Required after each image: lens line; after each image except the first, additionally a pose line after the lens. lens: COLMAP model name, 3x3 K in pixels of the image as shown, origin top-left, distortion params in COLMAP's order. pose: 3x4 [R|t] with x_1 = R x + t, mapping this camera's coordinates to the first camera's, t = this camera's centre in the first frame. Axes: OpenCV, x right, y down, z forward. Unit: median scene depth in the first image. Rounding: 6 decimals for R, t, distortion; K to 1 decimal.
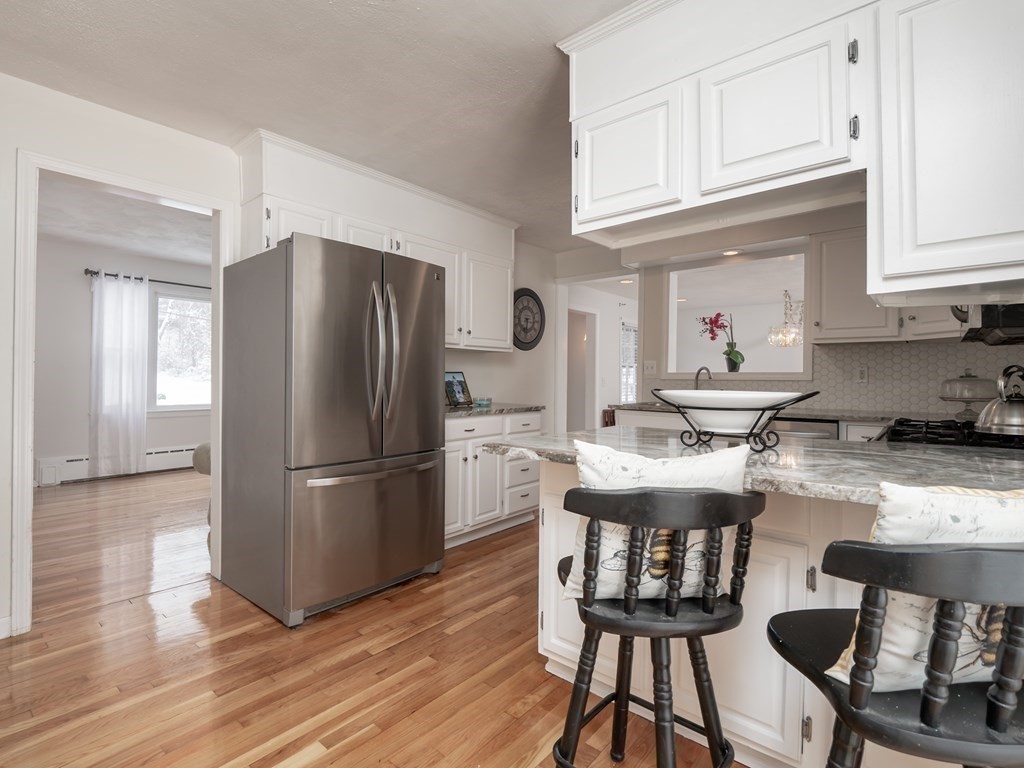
lens RADIAL K [[497.4, 0, 501.6], [0, 497.4, 376.1], [0, 0, 1]] dist [-0.010852, -0.003798]
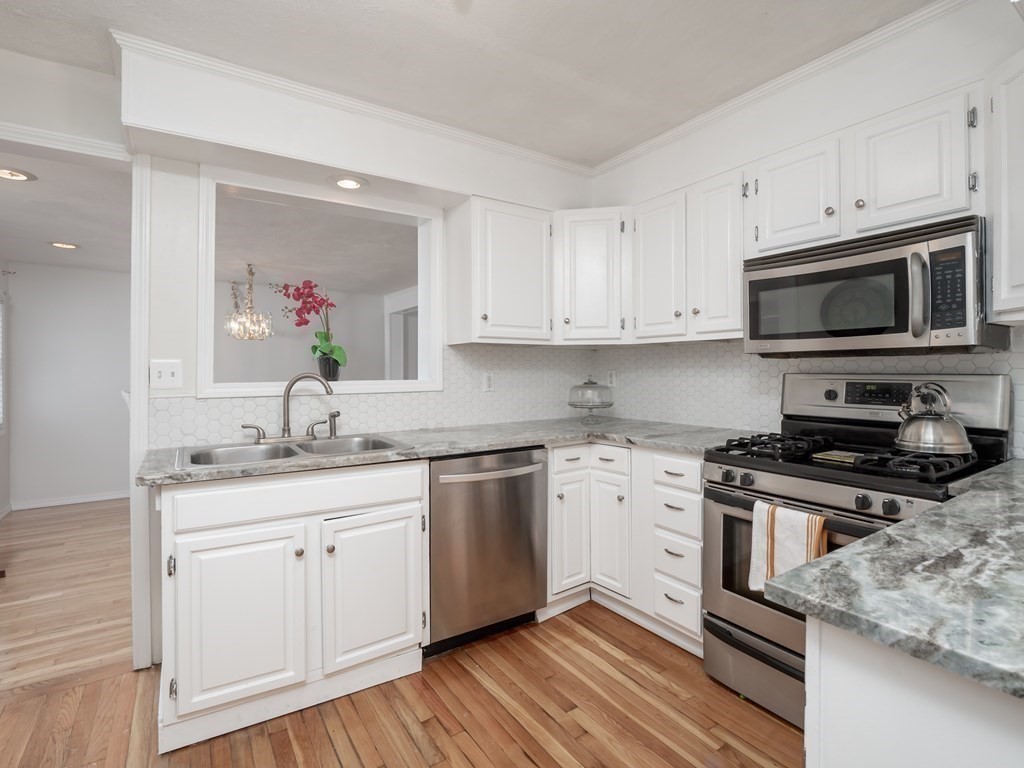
lens RADIAL K [[497.4, 0, 504.4], [0, 497.4, 376.3], [0, 0, 1]] dist [-0.010852, -0.003798]
pose [[0.272633, -0.020755, 0.961894, -0.073174], [0.005435, 0.999785, 0.020033, -0.025747], [-0.962103, -0.000234, 0.272687, 0.659479]]
